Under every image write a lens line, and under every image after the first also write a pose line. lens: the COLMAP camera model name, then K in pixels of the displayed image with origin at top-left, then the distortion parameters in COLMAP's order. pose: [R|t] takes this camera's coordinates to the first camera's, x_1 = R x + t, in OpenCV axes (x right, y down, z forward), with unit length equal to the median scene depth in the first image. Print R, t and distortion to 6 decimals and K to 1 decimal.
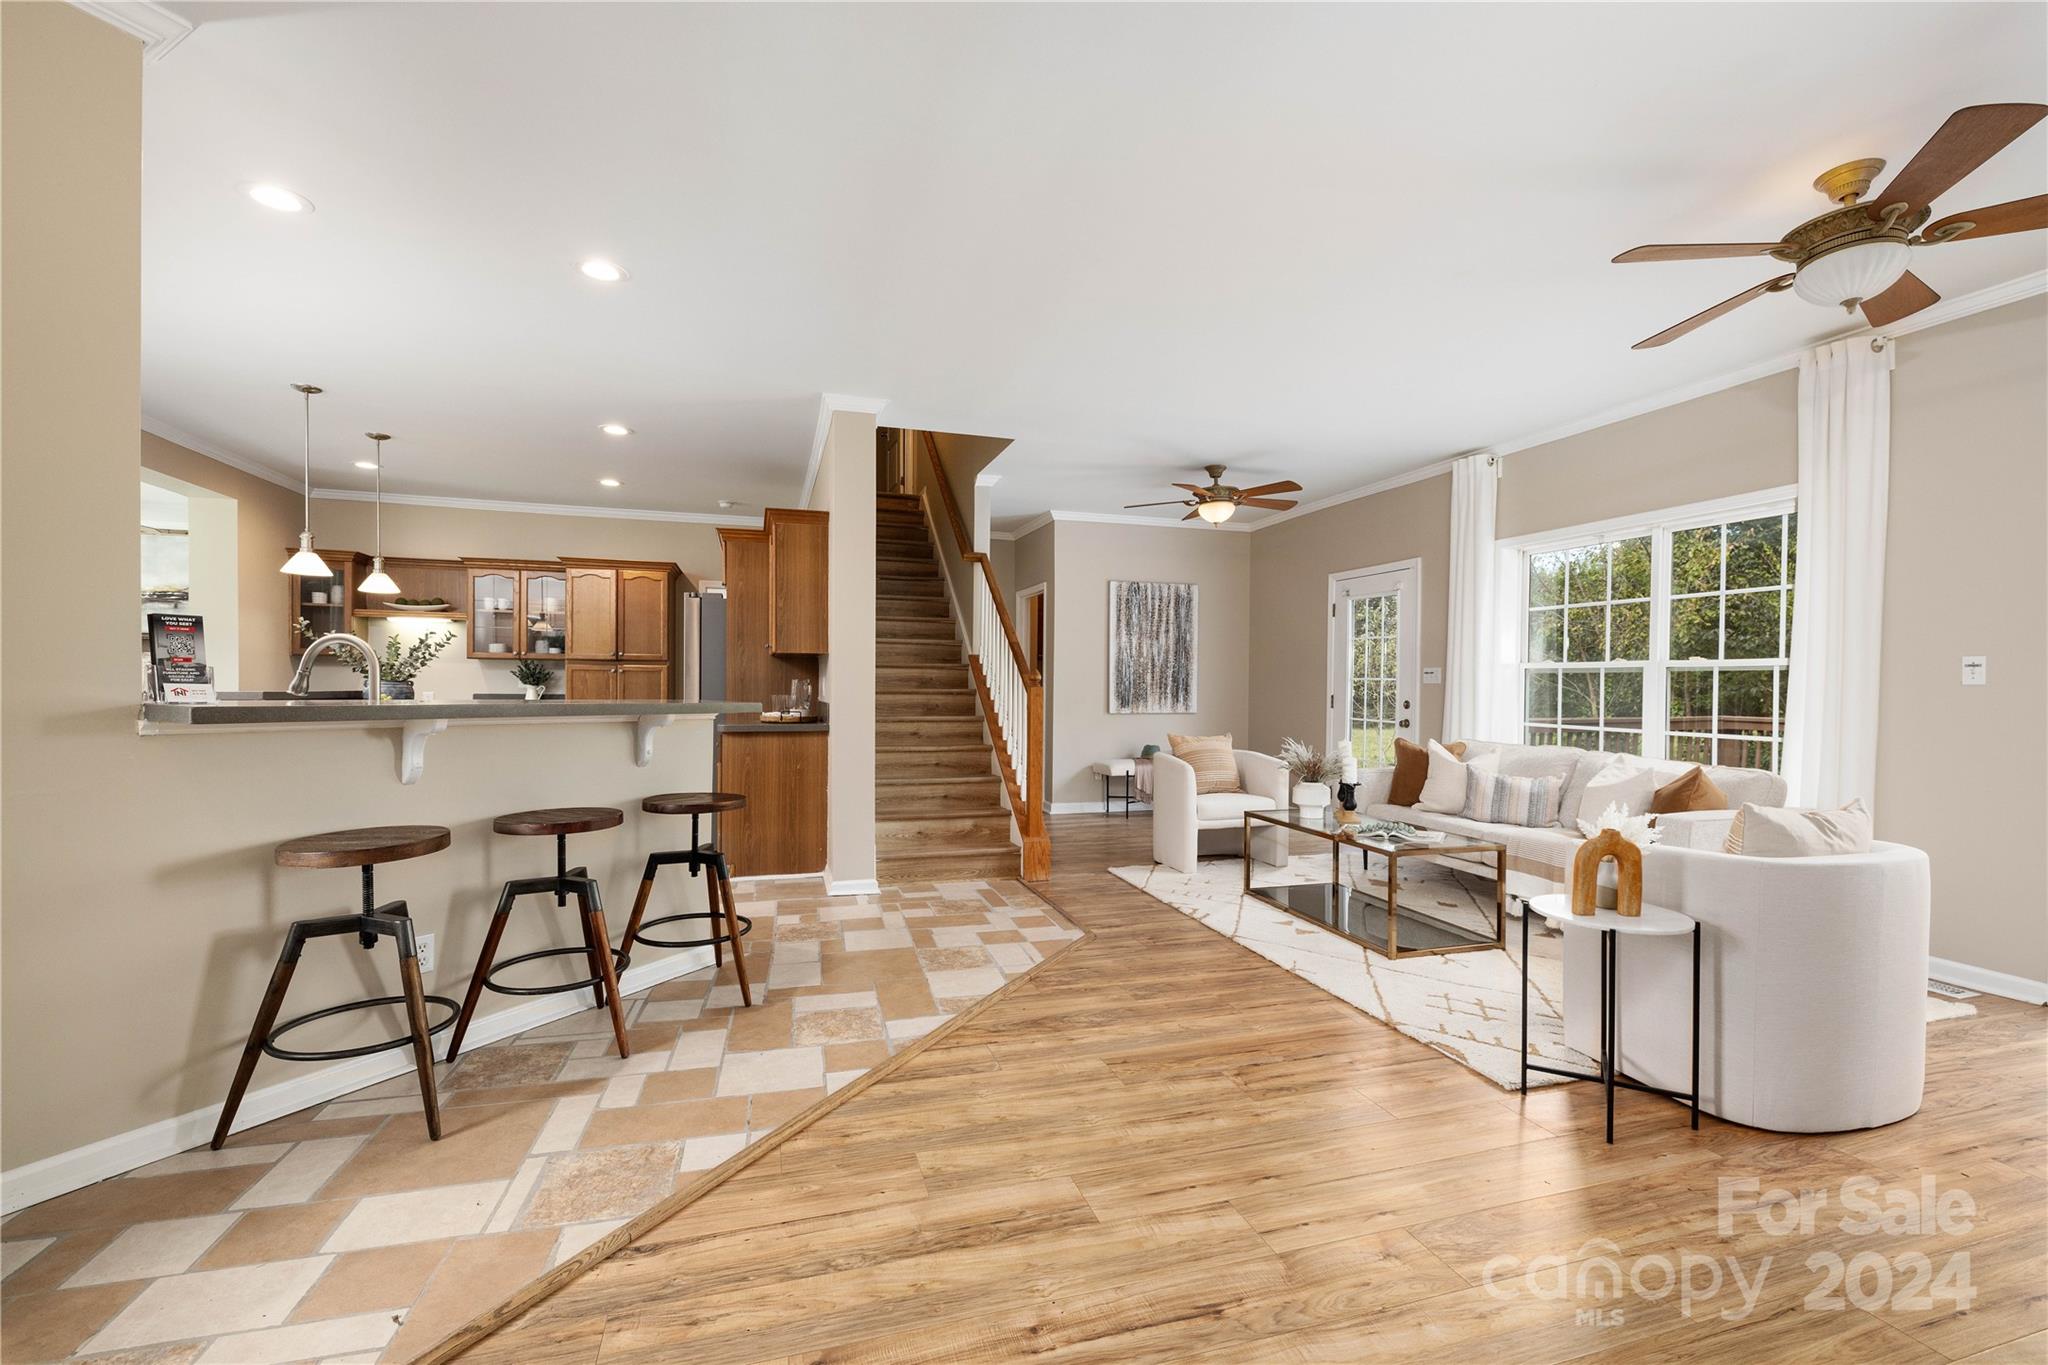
lens RADIAL K [[861.6, 0, 1020.2], [0, 861.6, 689.6], [0, 0, 1]] dist [0.000903, 0.000259]
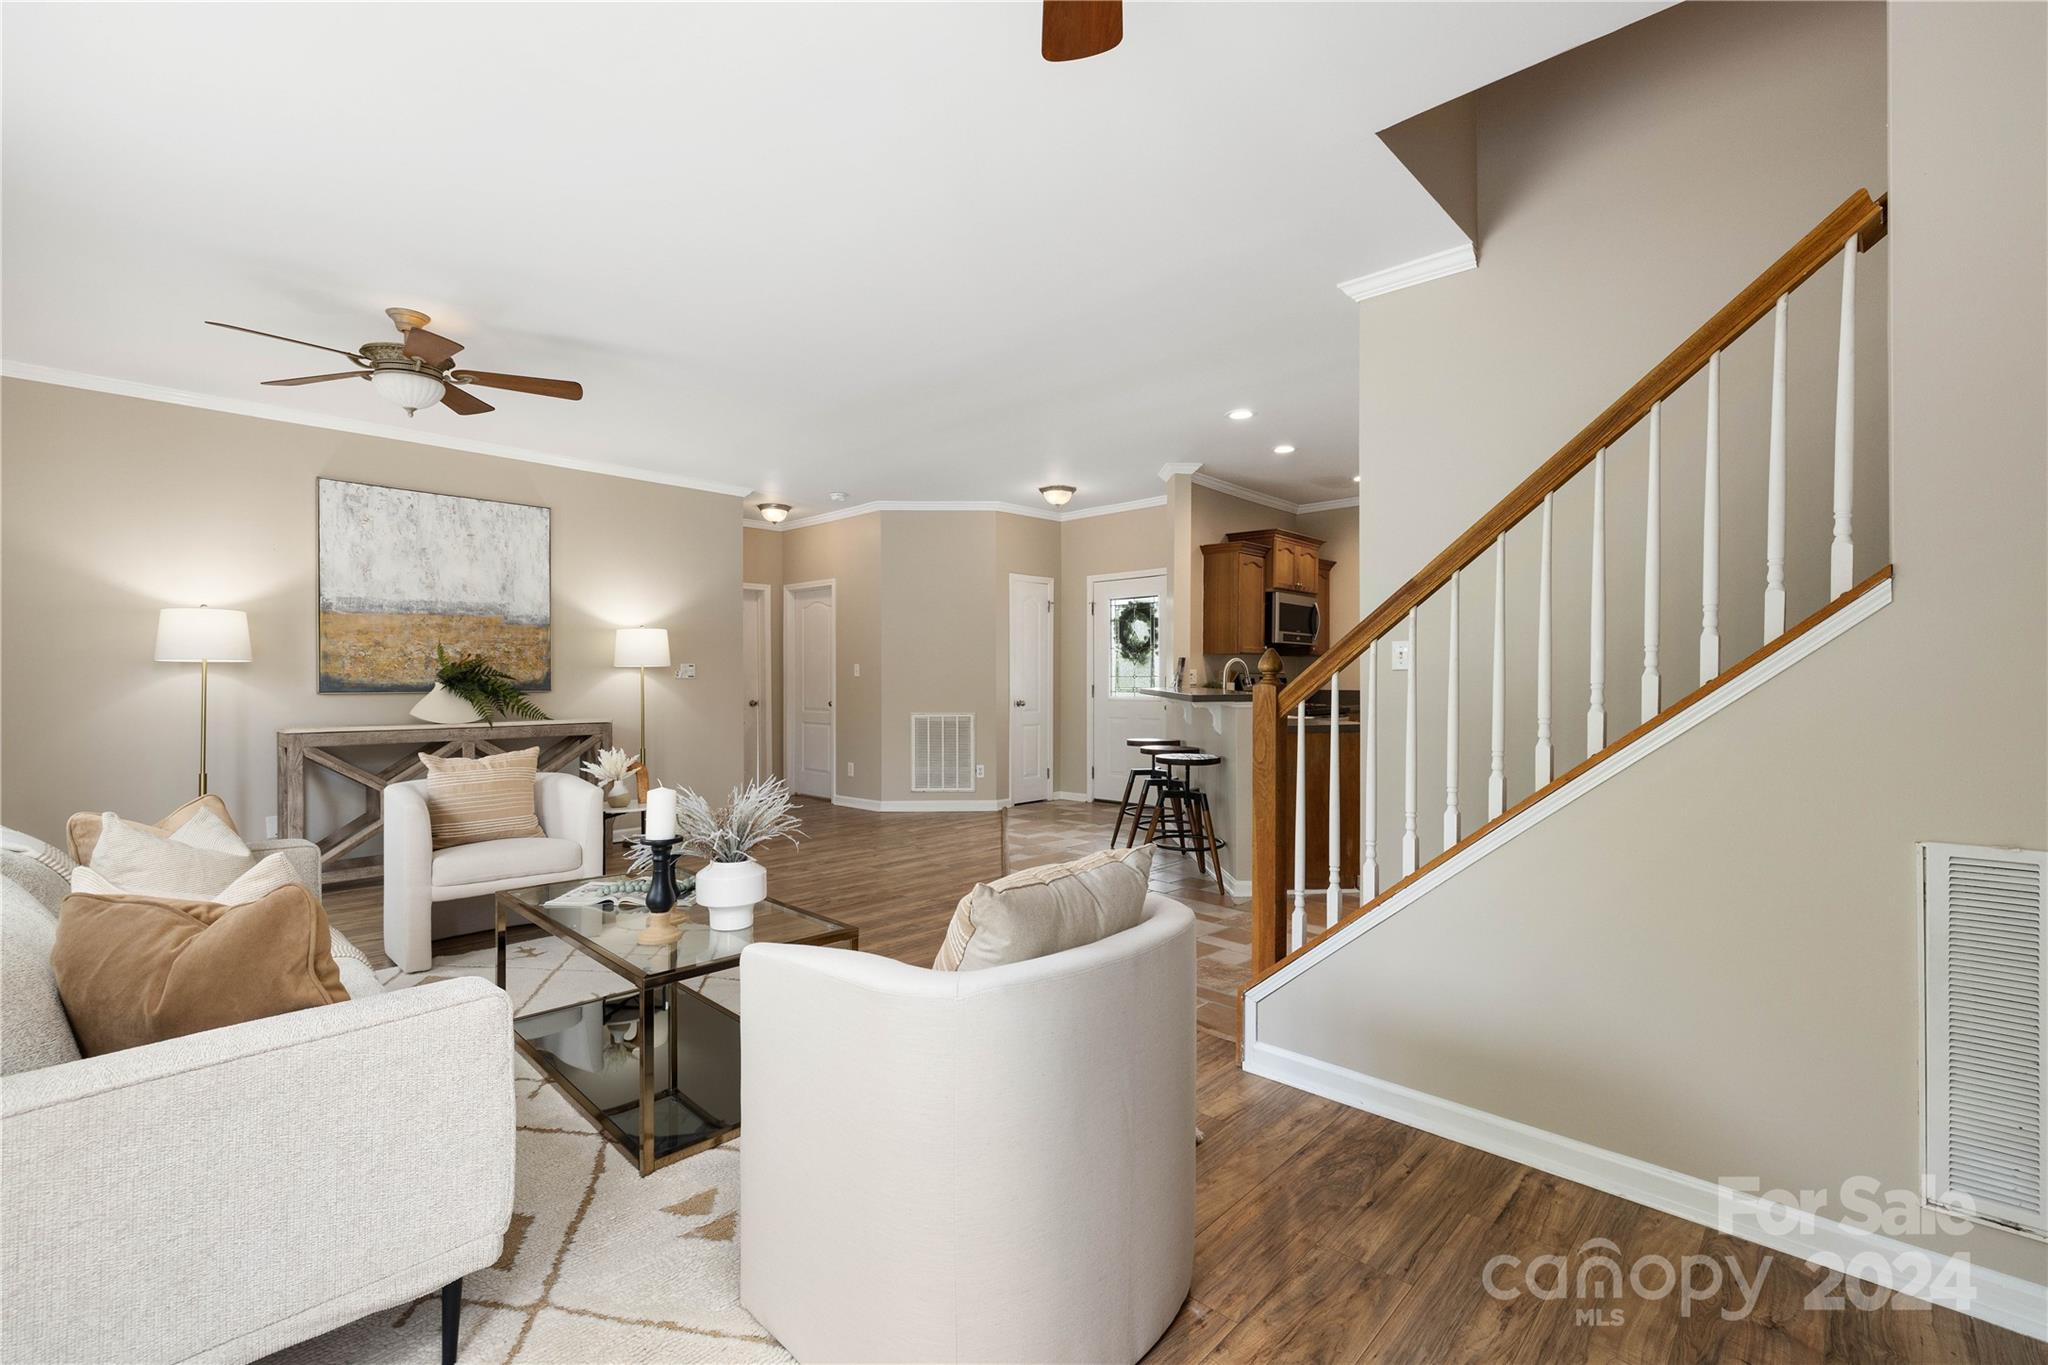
lens RADIAL K [[885.7, 0, 1033.6], [0, 885.7, 676.3], [0, 0, 1]] dist [0.000420, 0.000101]
pose [[-0.864515, -0.008086, -0.502542, 0.424065], [-0.008607, 0.999962, -0.001284, -0.007483], [0.502533, 0.003215, -0.864552, 1.464089]]
